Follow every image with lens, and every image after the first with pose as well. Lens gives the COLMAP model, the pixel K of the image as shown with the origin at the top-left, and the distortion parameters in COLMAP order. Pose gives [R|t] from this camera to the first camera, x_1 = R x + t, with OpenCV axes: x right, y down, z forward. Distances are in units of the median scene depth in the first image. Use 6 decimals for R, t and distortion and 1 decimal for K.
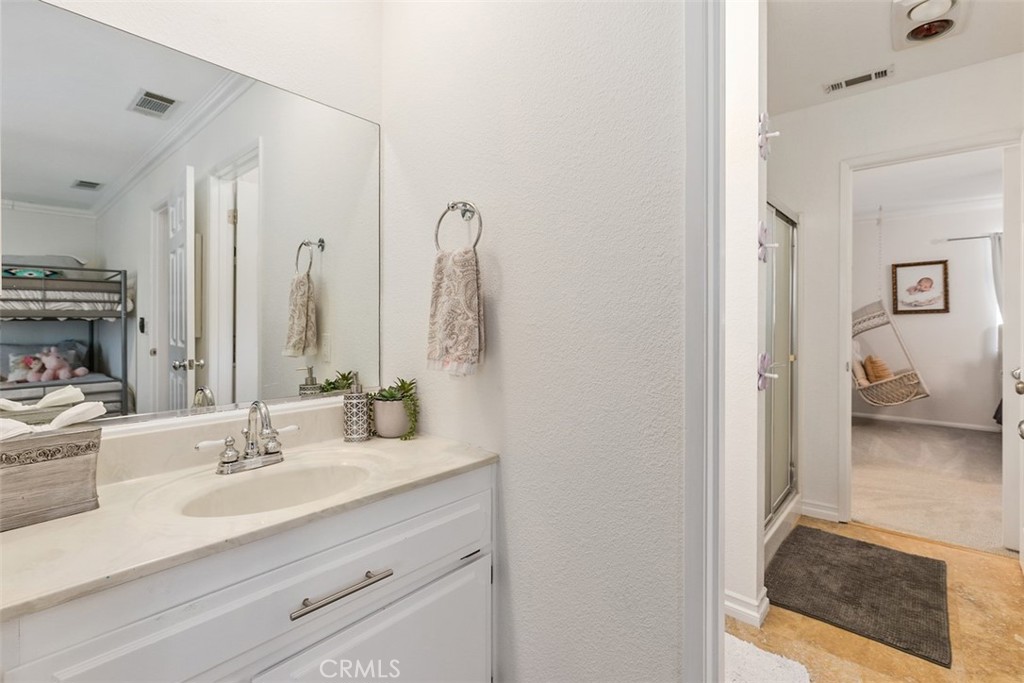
lens RADIAL K [[465.5, 0, 517.5], [0, 465.5, 341.8], [0, 0, 1]] dist [0.000777, 0.000005]
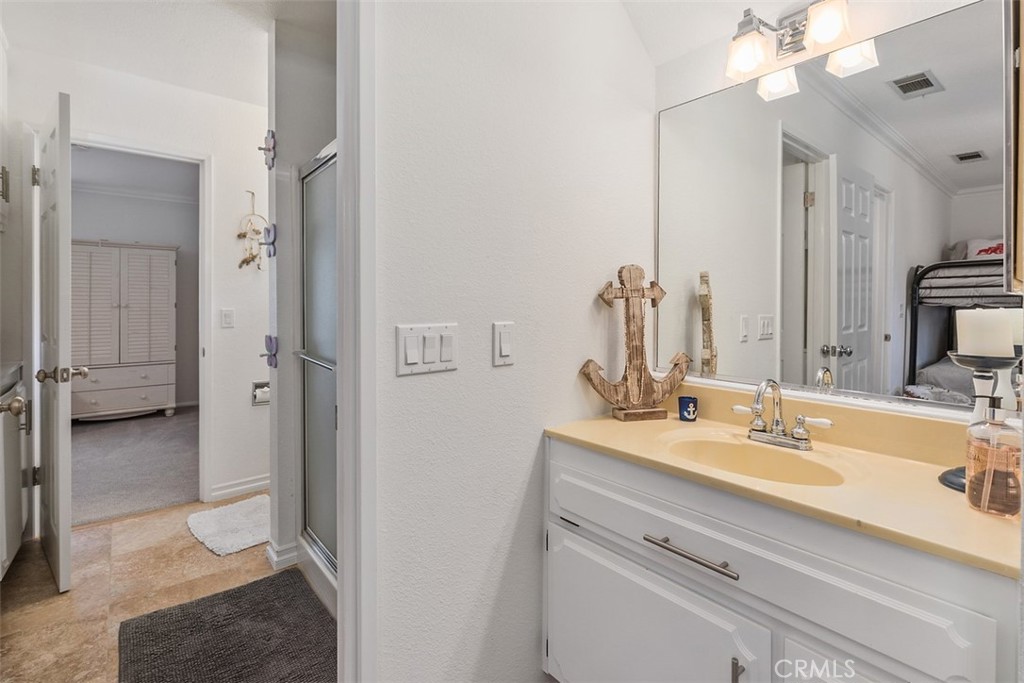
lens RADIAL K [[465.5, 0, 517.5], [0, 465.5, 341.8], [0, 0, 1]] dist [0.000777, 0.000005]
pose [[-0.153372, 0.086901, -0.984340, 1.610782], [-0.032755, 0.995131, 0.092957, -0.107017], [0.987626, 0.046499, -0.149779, 1.834706]]
